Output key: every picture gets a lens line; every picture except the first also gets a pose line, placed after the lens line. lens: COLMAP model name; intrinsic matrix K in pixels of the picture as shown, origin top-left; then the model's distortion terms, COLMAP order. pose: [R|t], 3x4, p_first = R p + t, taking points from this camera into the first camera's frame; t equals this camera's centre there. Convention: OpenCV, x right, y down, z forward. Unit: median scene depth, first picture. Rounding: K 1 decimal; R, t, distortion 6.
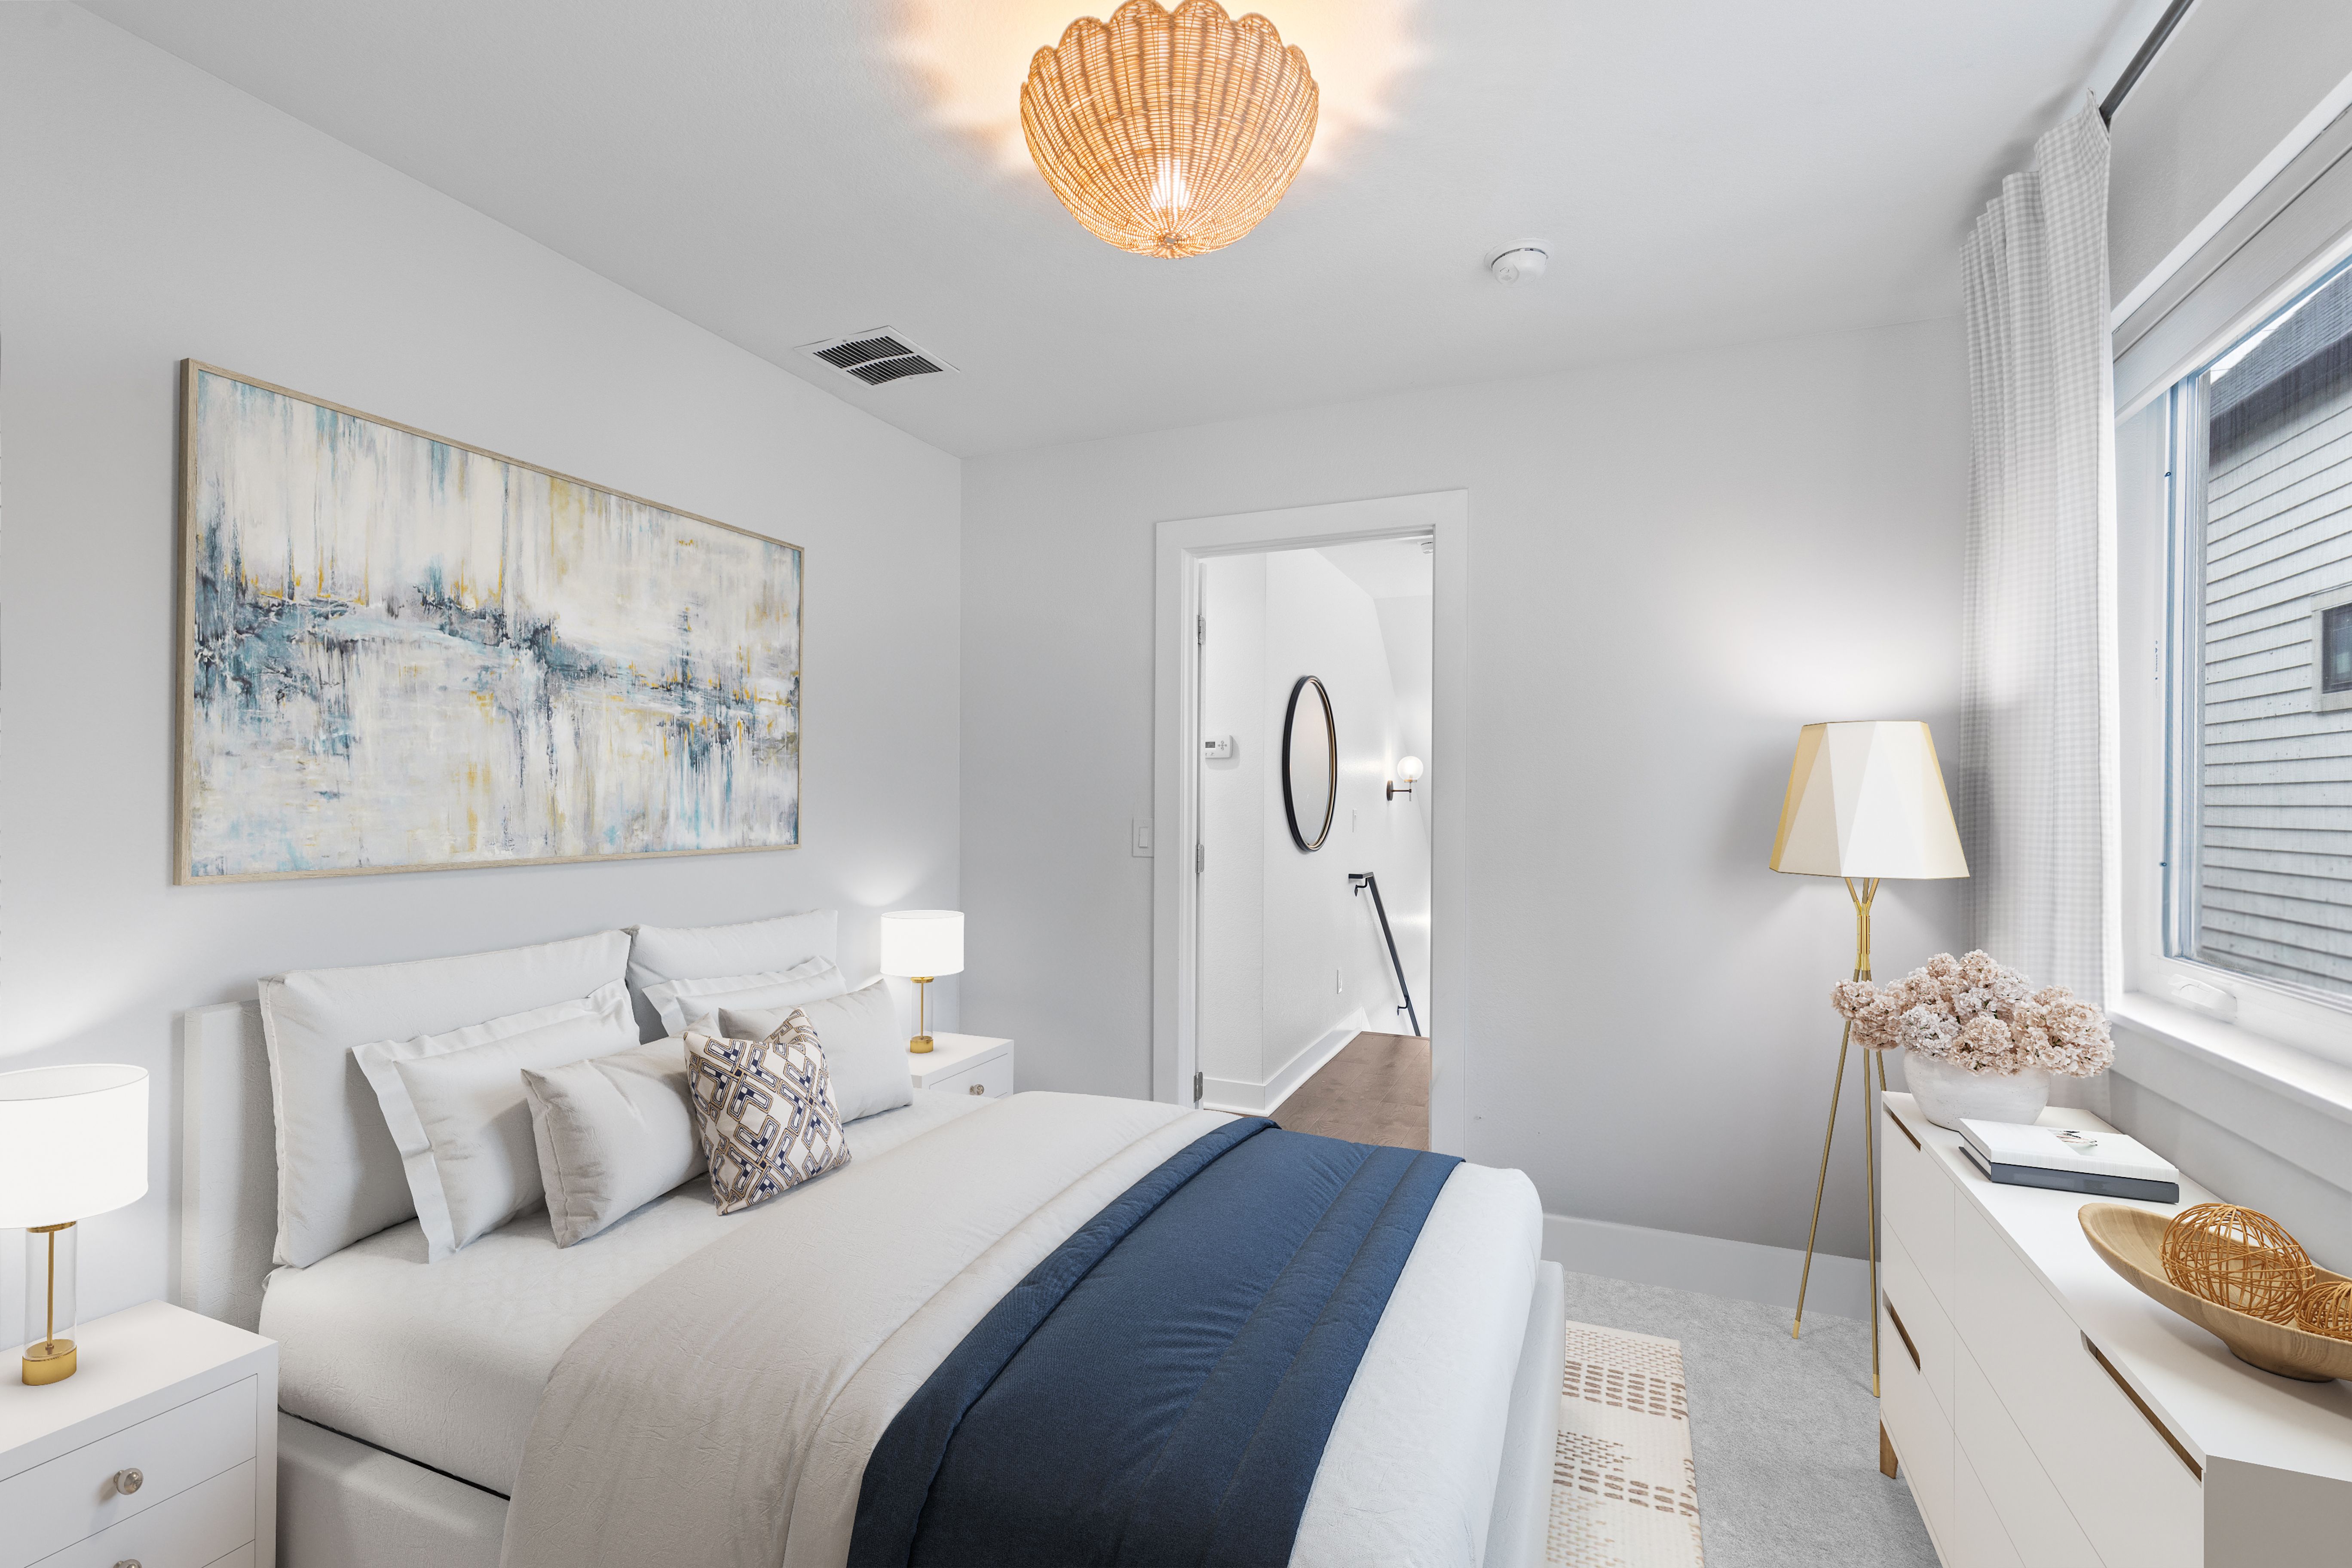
lens RADIAL K [[1081.5, 0, 1167.5], [0, 1081.5, 806.5], [0, 0, 1]] dist [0.007061, -0.000100]
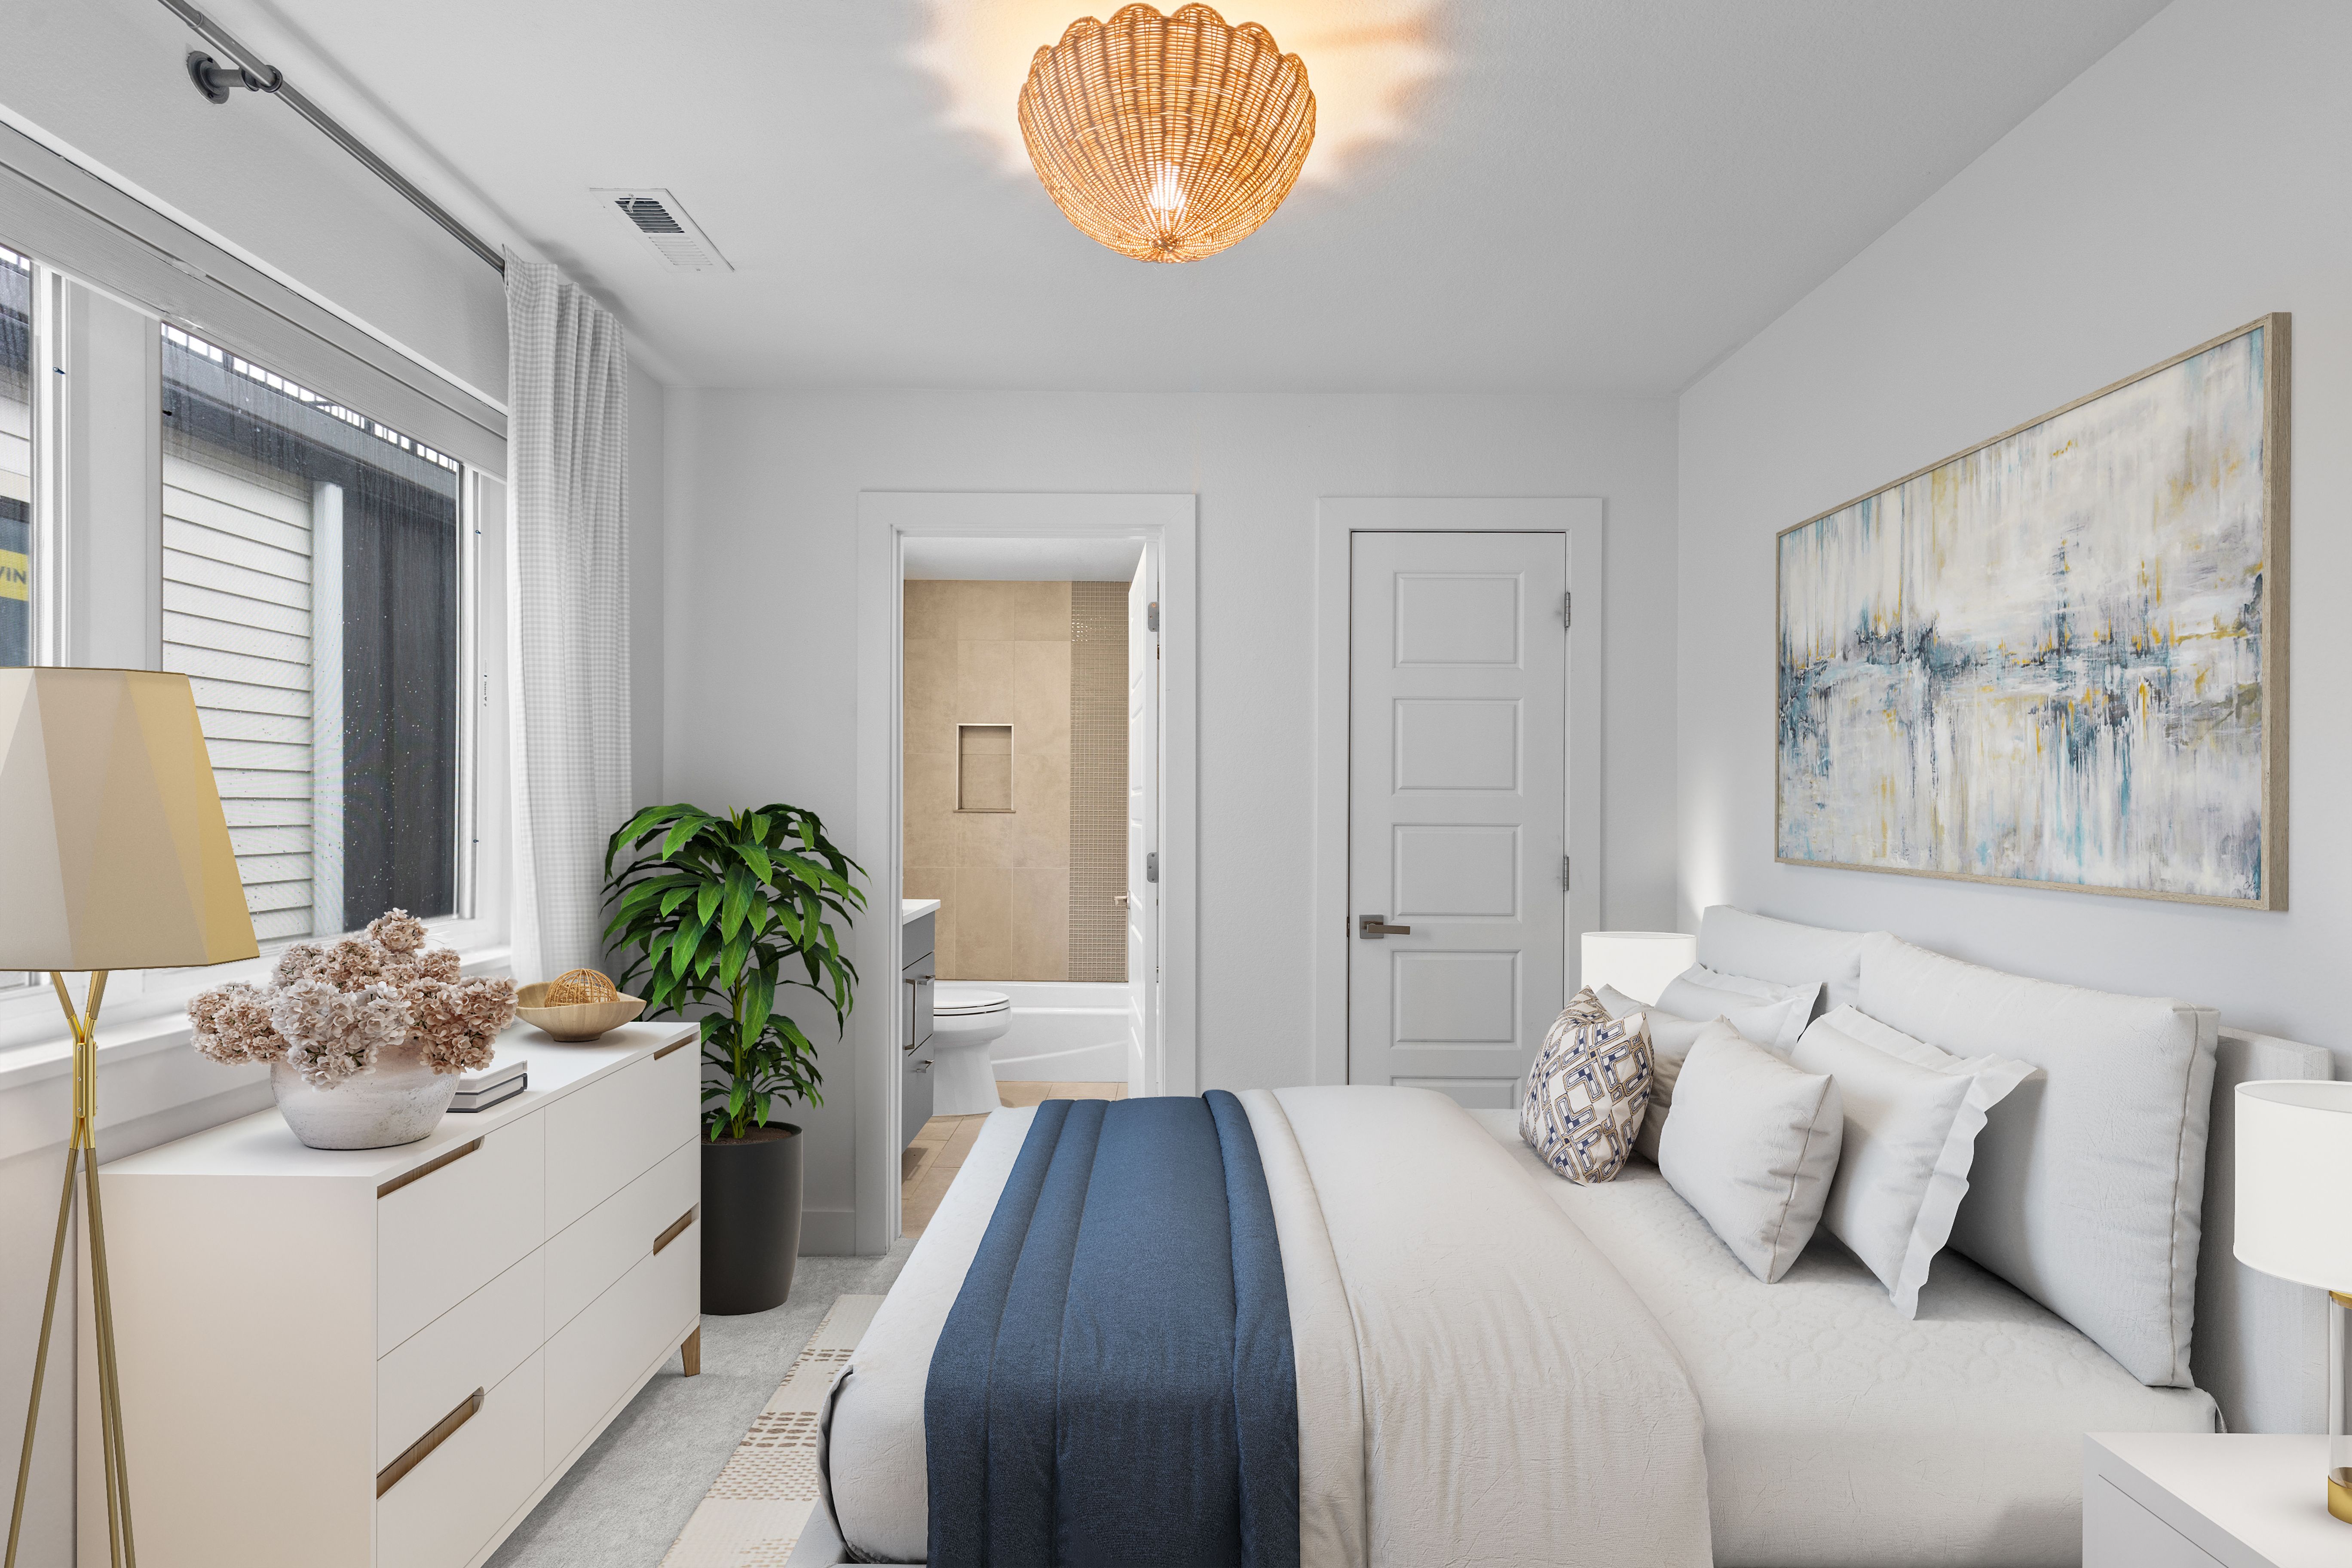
lens RADIAL K [[1081.5, 0, 1167.5], [0, 1081.5, 806.5], [0, 0, 1]] dist [0.007061, -0.000100]
pose [[-0.915851, -0.004194, -0.401496, 0.403183], [-0.008521, 0.999923, 0.008992, -0.011616], [0.401427, 0.011657, -0.915817, 1.511633]]
